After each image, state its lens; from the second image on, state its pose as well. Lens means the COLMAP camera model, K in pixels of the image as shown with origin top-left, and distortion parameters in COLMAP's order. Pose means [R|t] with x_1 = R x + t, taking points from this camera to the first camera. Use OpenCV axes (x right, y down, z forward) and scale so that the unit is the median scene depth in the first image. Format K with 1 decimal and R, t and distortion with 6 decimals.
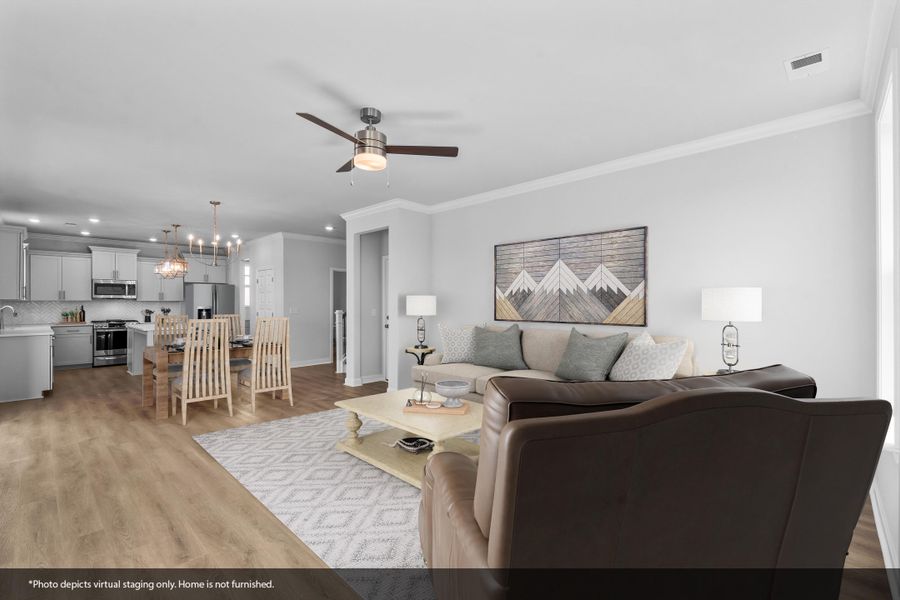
lens RADIAL K [[398.7, 0, 448.6], [0, 398.7, 300.0], [0, 0, 1]] dist [-0.003836, -0.000285]
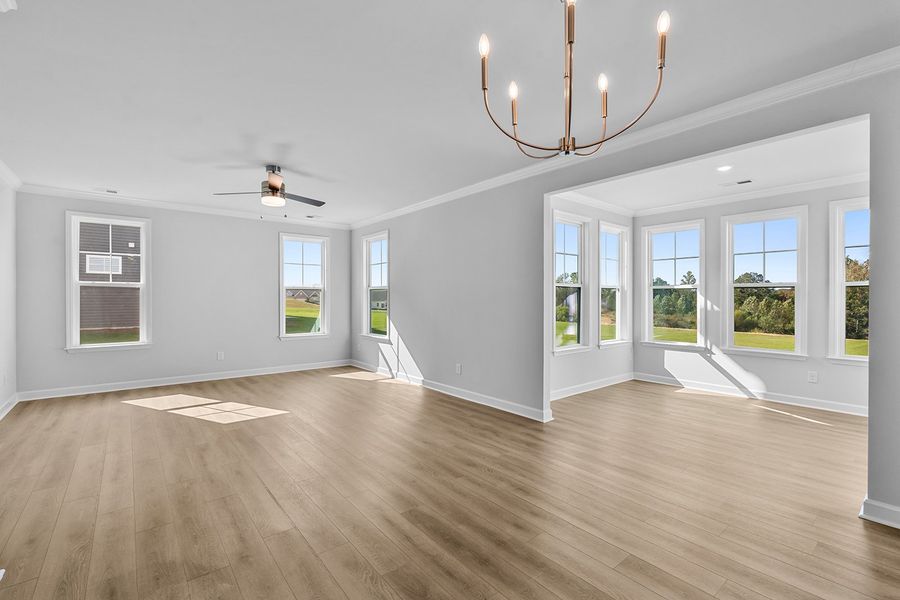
lens RADIAL K [[398.7, 0, 448.6], [0, 398.7, 300.0], [0, 0, 1]] dist [-0.003836, -0.000285]
pose [[-0.992088, -0.000230, 0.125548, -0.585580], [-0.000799, 0.999990, -0.004485, 0.012141], [-0.125546, -0.004550, -0.992077, 1.363994]]
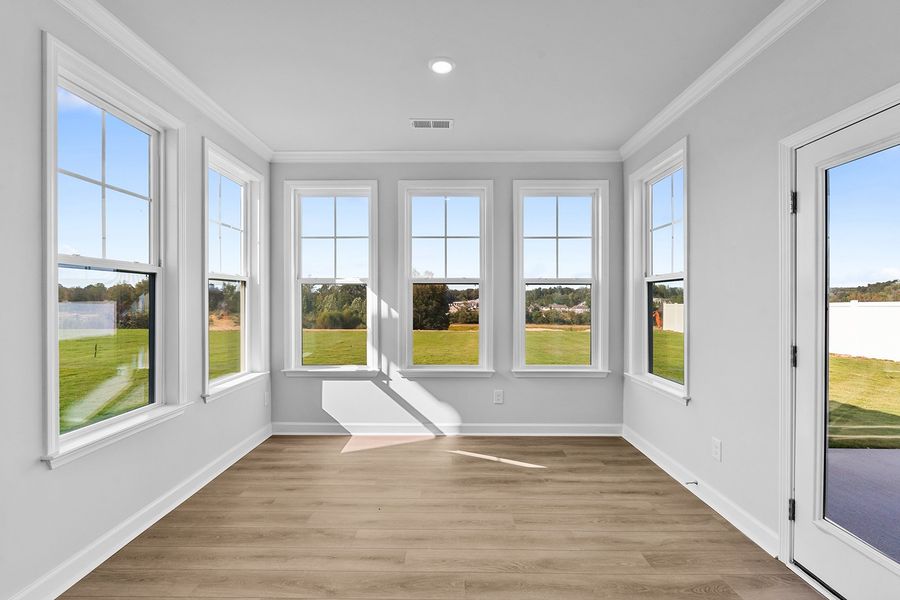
lens RADIAL K [[398.7, 0, 448.6], [0, 398.7, 300.0], [0, 0, 1]] dist [-0.003836, -0.000285]
pose [[-0.728573, 0.002554, -0.684963, -0.737572], [0.006616, 0.999973, -0.003308, 0.008766], [0.684936, -0.006942, -0.728570, 0.815019]]
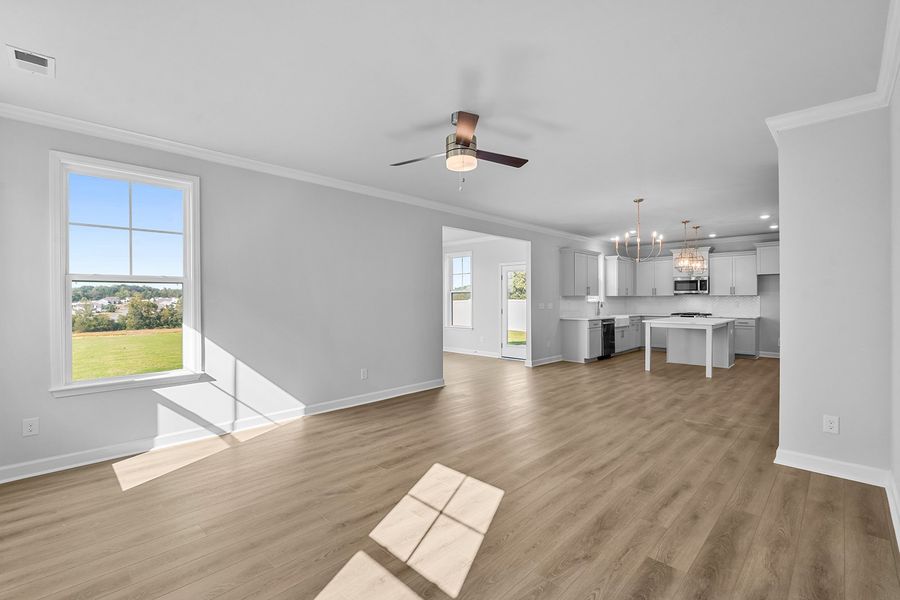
lens RADIAL K [[398.7, 0, 448.6], [0, 398.7, 300.0], [0, 0, 1]] dist [-0.003836, -0.000285]
pose [[-0.017344, 0.004995, -0.999837, 0.483489], [0.010985, 0.999928, 0.004805, 0.001771], [0.999789, -0.010900, -0.017398, 0.566871]]
